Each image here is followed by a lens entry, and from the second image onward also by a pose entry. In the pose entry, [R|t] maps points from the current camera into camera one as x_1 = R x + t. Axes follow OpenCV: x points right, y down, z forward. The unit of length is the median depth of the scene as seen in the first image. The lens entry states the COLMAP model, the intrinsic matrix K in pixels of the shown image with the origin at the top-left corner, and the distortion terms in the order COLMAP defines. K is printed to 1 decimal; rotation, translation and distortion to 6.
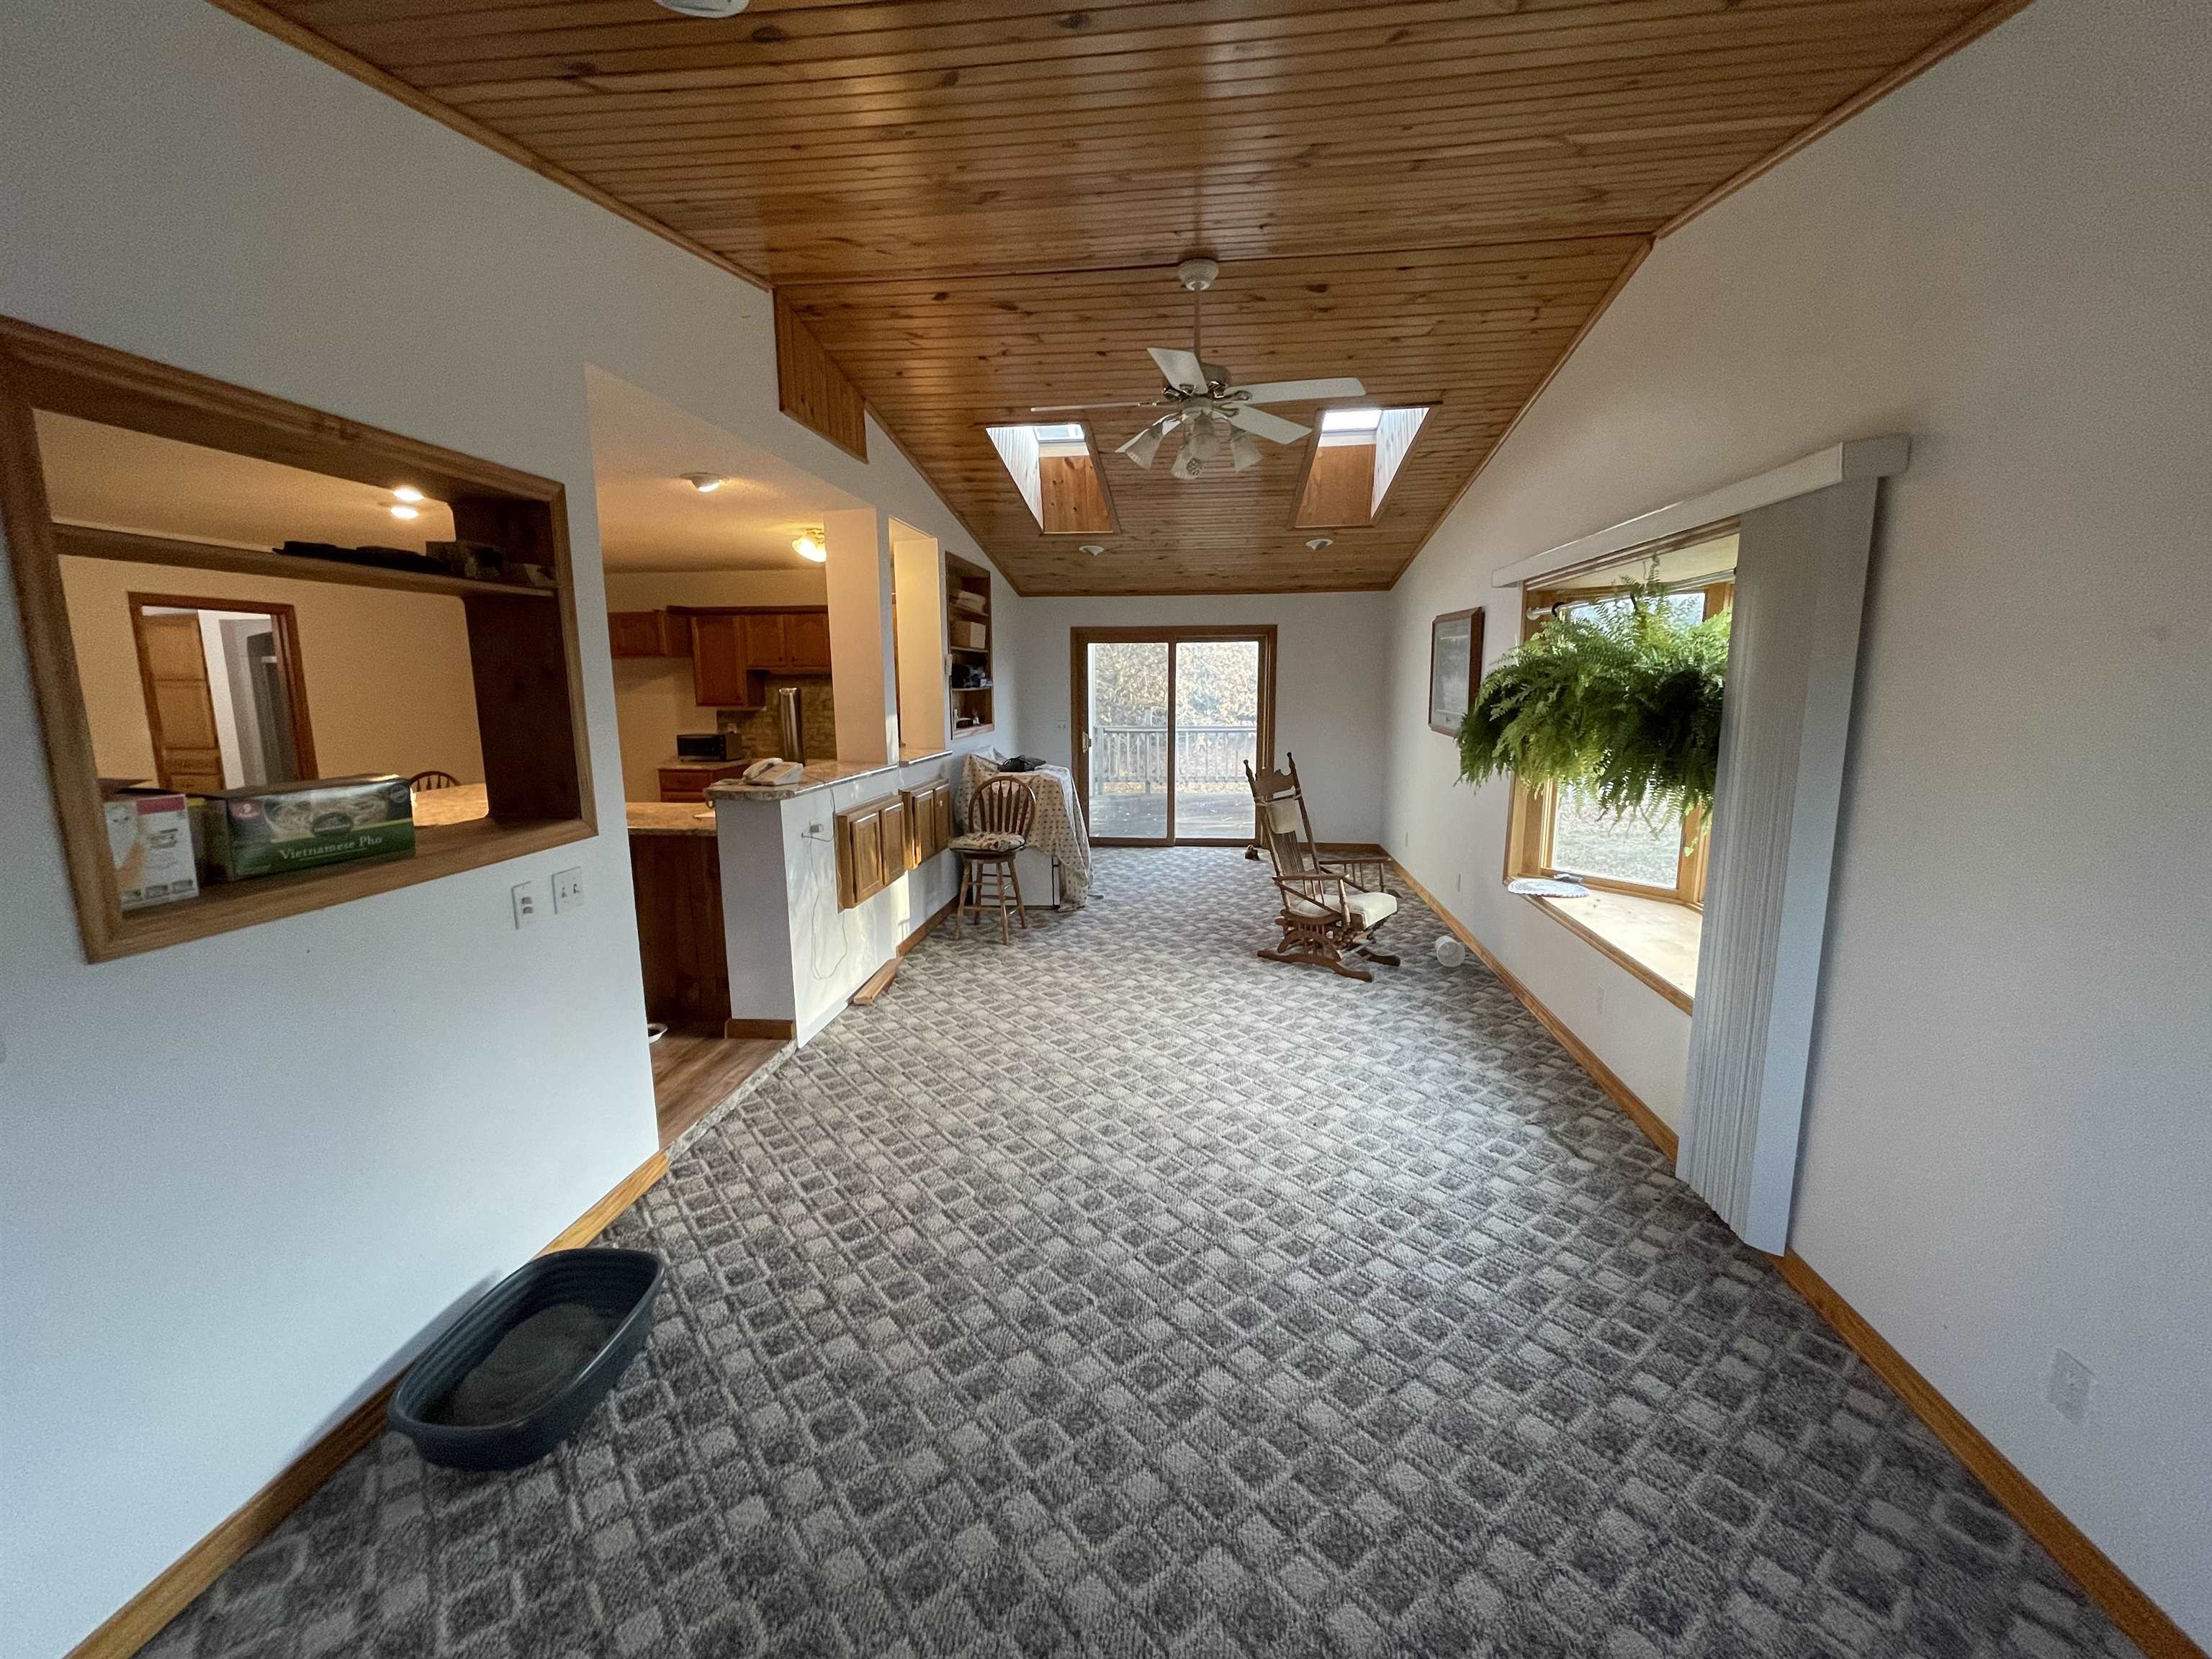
lens RADIAL K [[895.8, 0, 1104.5], [0, 895.8, 817.1], [0, 0, 1]] dist [-0.002132, -0.000199]
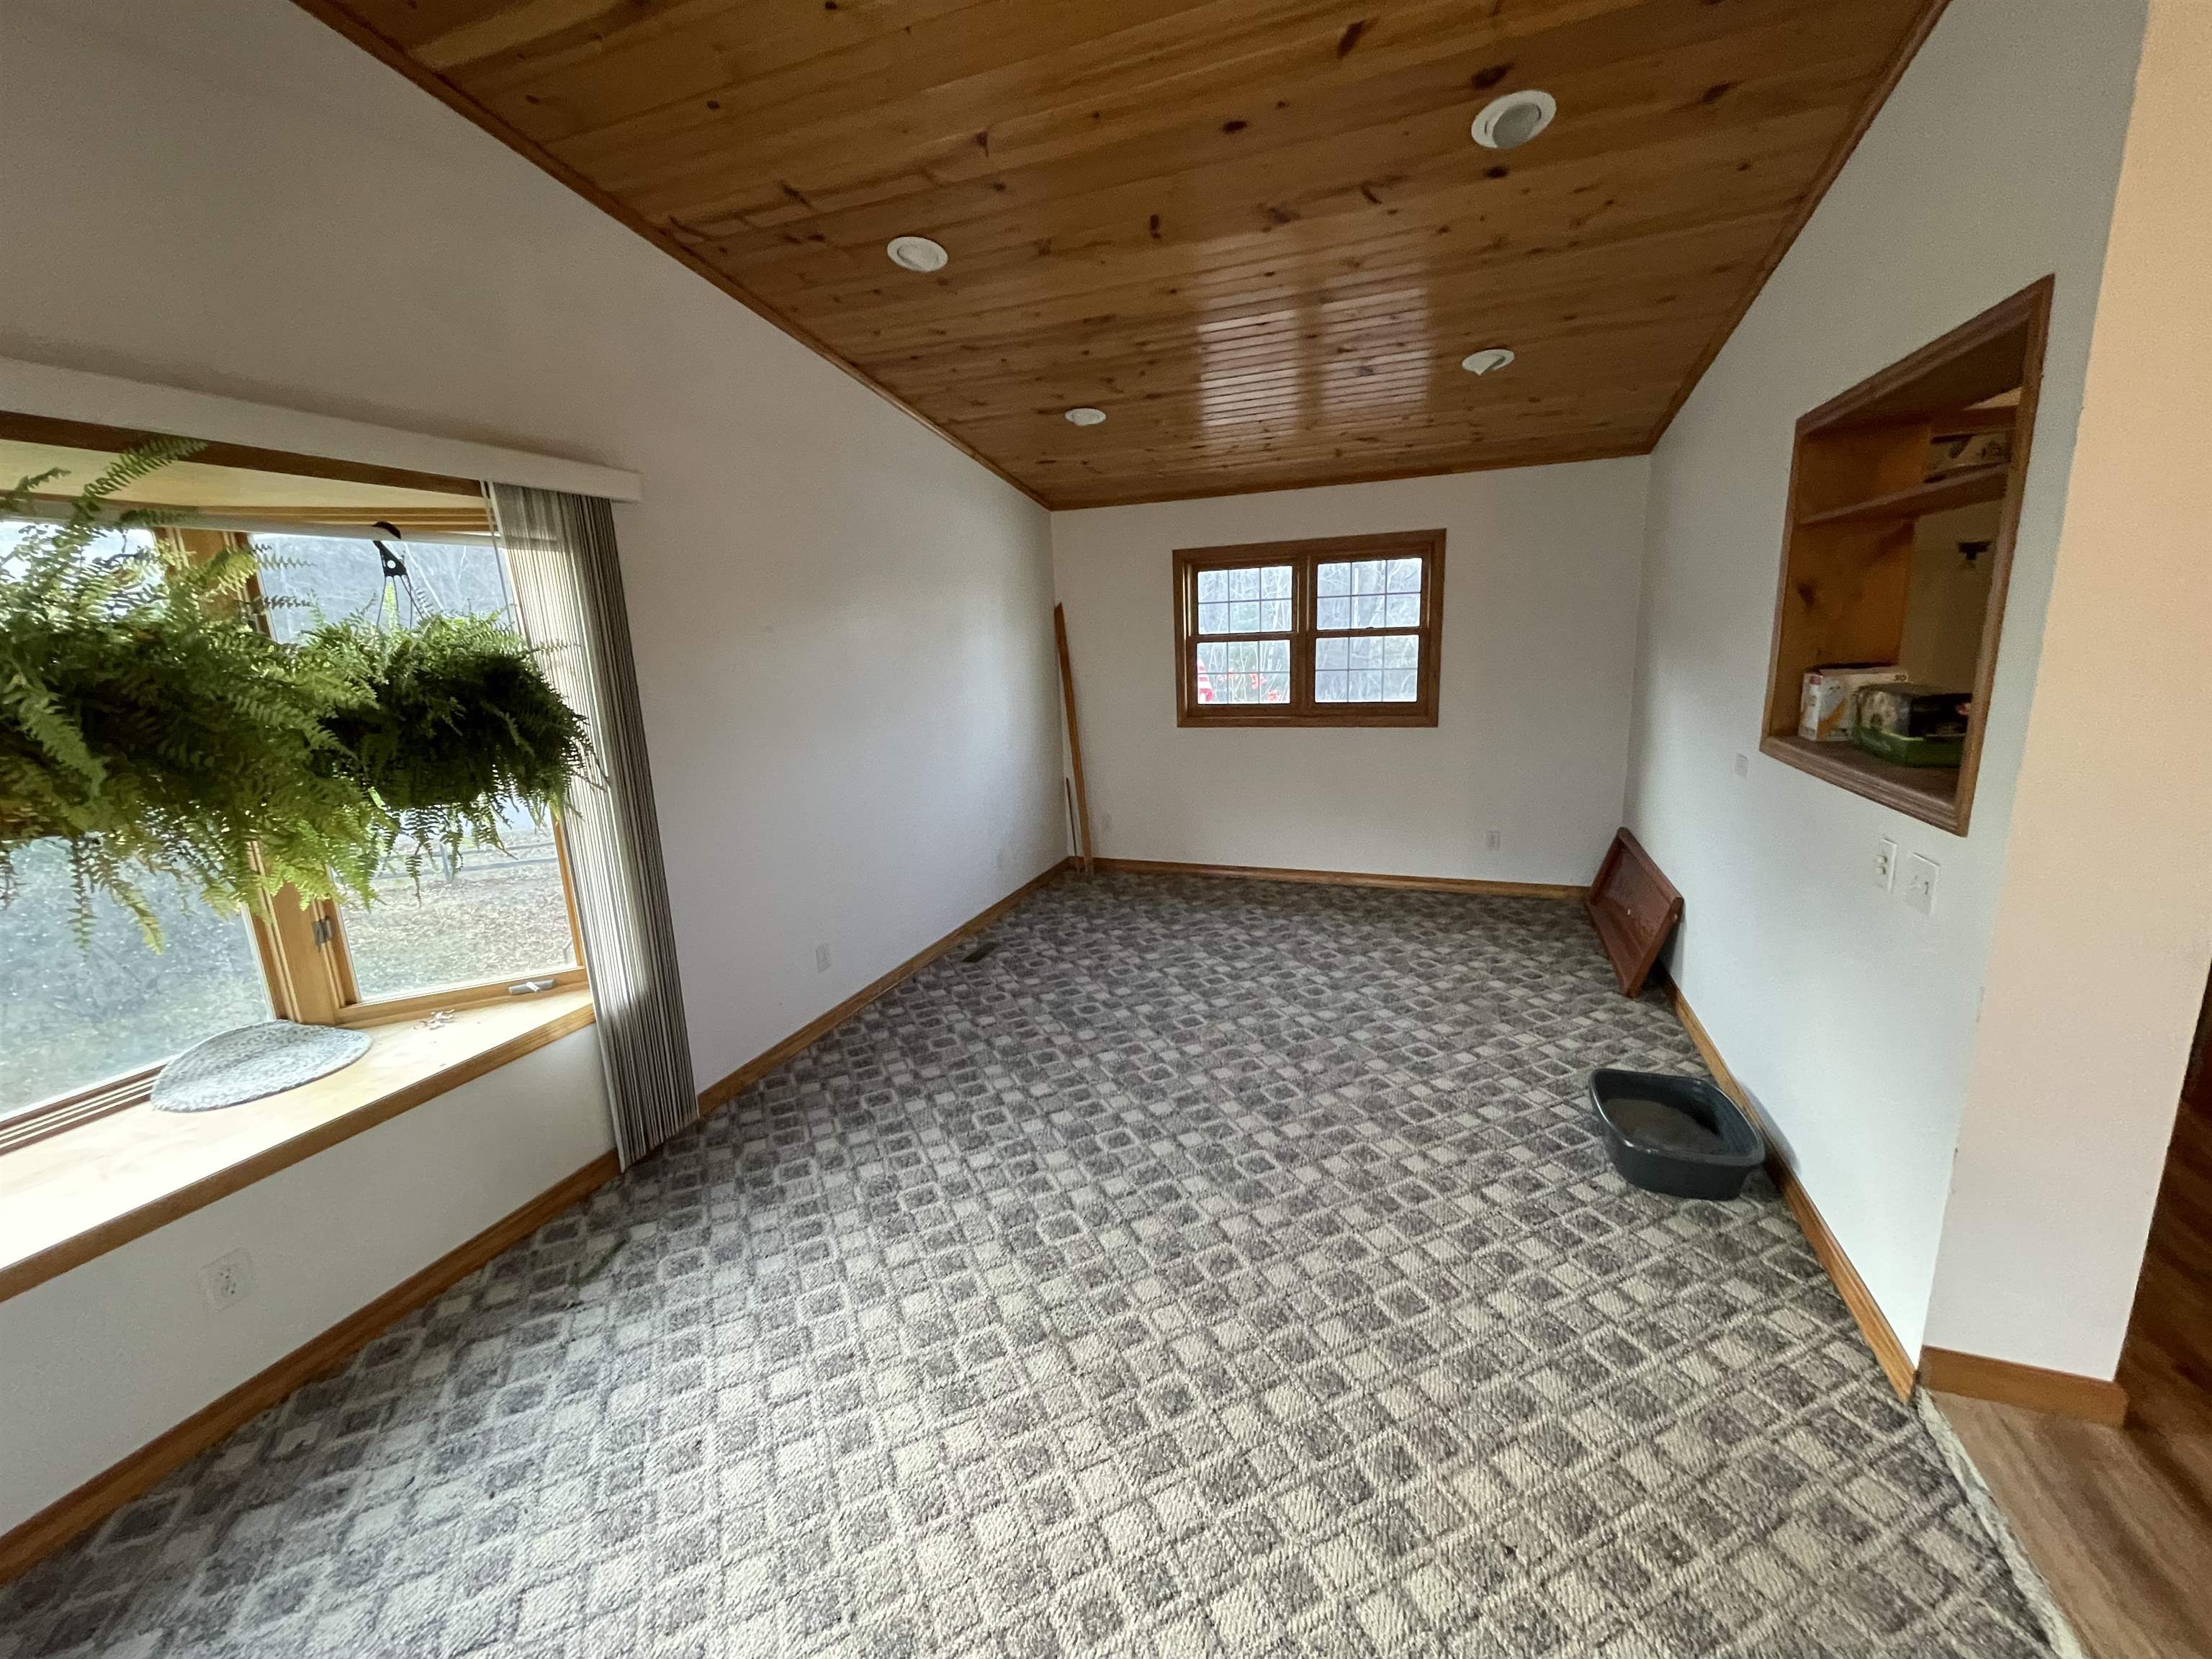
lens RADIAL K [[889.2, 0, 1102.4], [0, 889.2, 818.0], [0, 0, 1]] dist [0.000764, 0.000338]
pose [[-0.968710, -0.006418, 0.248113, -0.097481], [0.082563, 0.934401, 0.346522, -0.230803], [-0.234061, 0.356165, -0.904634, 1.473332]]
